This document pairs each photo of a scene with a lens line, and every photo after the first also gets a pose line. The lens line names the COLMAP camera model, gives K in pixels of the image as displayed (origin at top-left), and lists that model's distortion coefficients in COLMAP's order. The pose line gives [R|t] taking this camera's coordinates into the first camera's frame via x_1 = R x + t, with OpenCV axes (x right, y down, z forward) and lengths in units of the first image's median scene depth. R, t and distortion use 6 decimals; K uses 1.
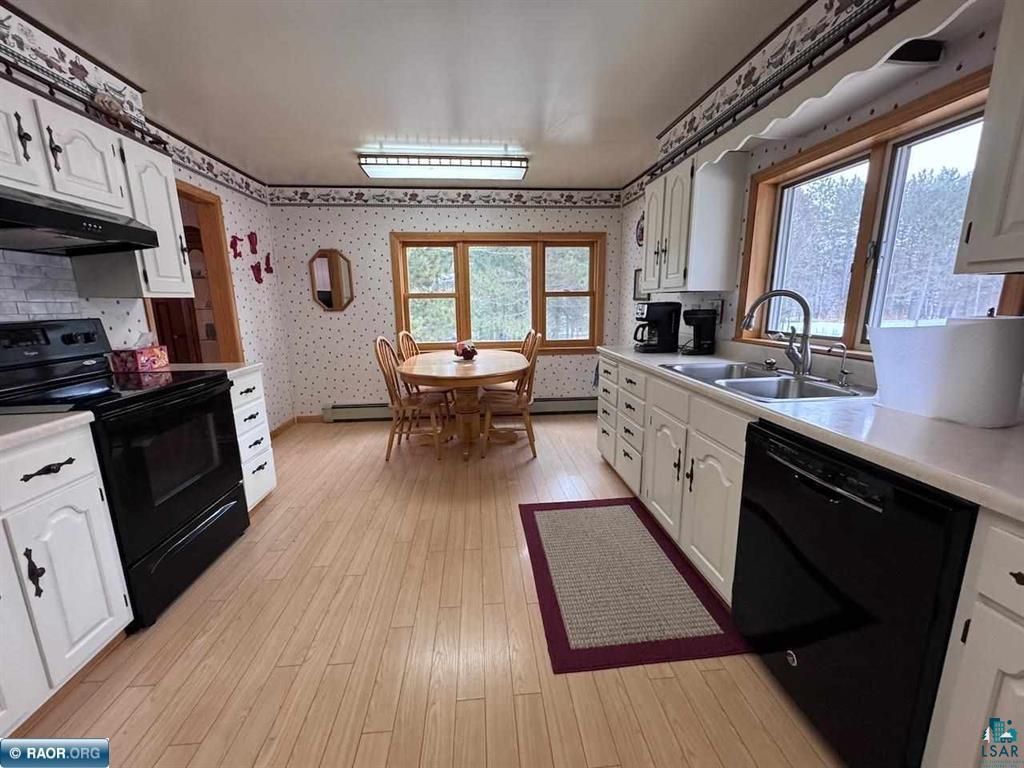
lens RADIAL K [[408.6, 0, 510.9], [0, 408.6, 385.9], [0, 0, 1]] dist [-0.003073, 0.000355]
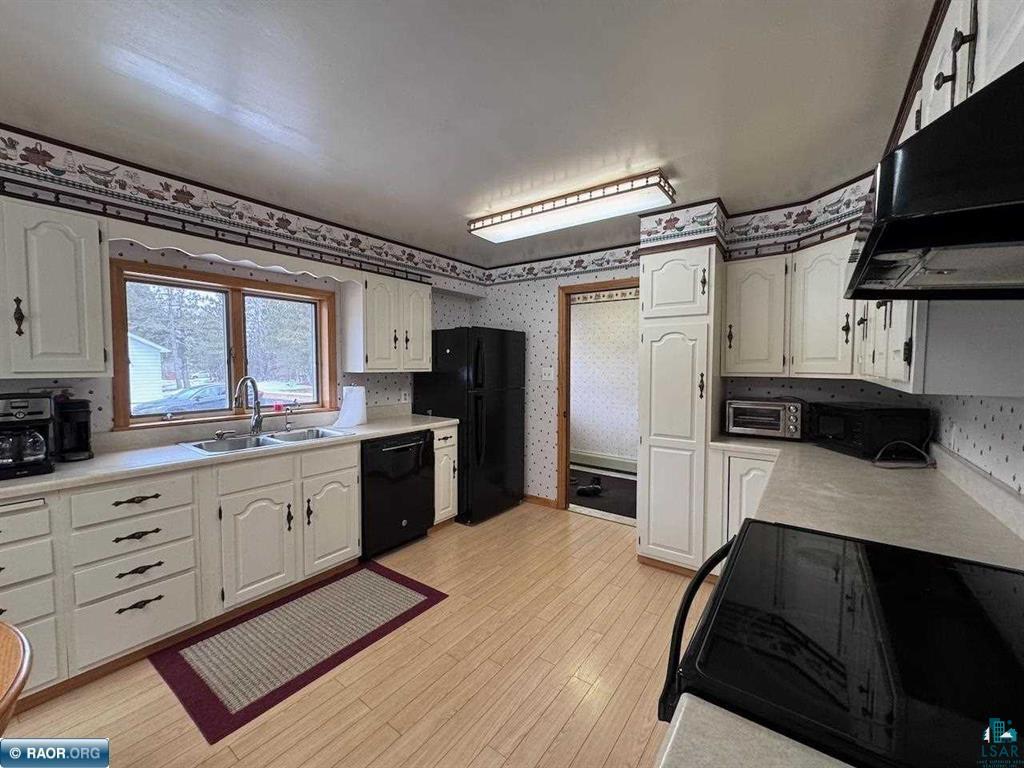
lens RADIAL K [[408.6, 0, 515.2], [0, 408.6, 384.9], [0, 0, 1]] dist [-0.003073, 0.000355]
pose [[-0.761747, -0.022010, 0.647501, -0.633368], [0.135563, 0.971885, 0.192518, -0.239725], [-0.633534, 0.234427, -0.737346, 0.989262]]
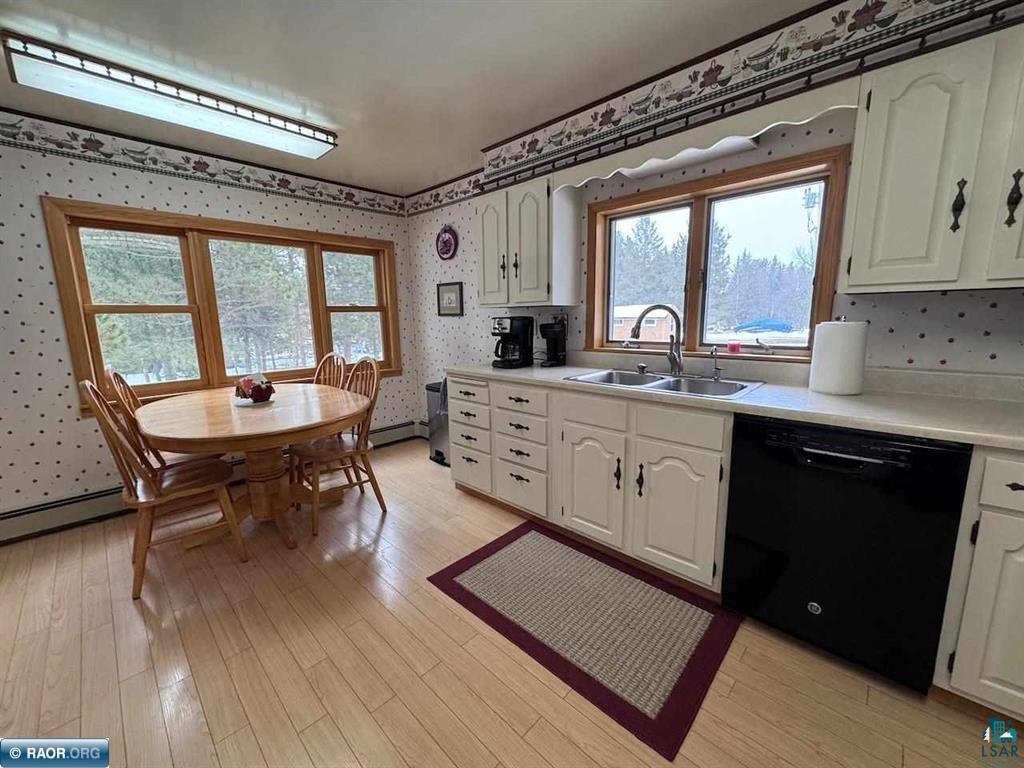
lens RADIAL K [[408.6, 0, 510.4], [0, 408.6, 384.6], [0, 0, 1]] dist [-0.003073, 0.000355]
pose [[0.750328, -0.109575, 0.651921, -0.307744], [0.139872, 0.990155, 0.005440, -0.049641], [-0.646099, 0.087103, 0.758267, 0.274977]]
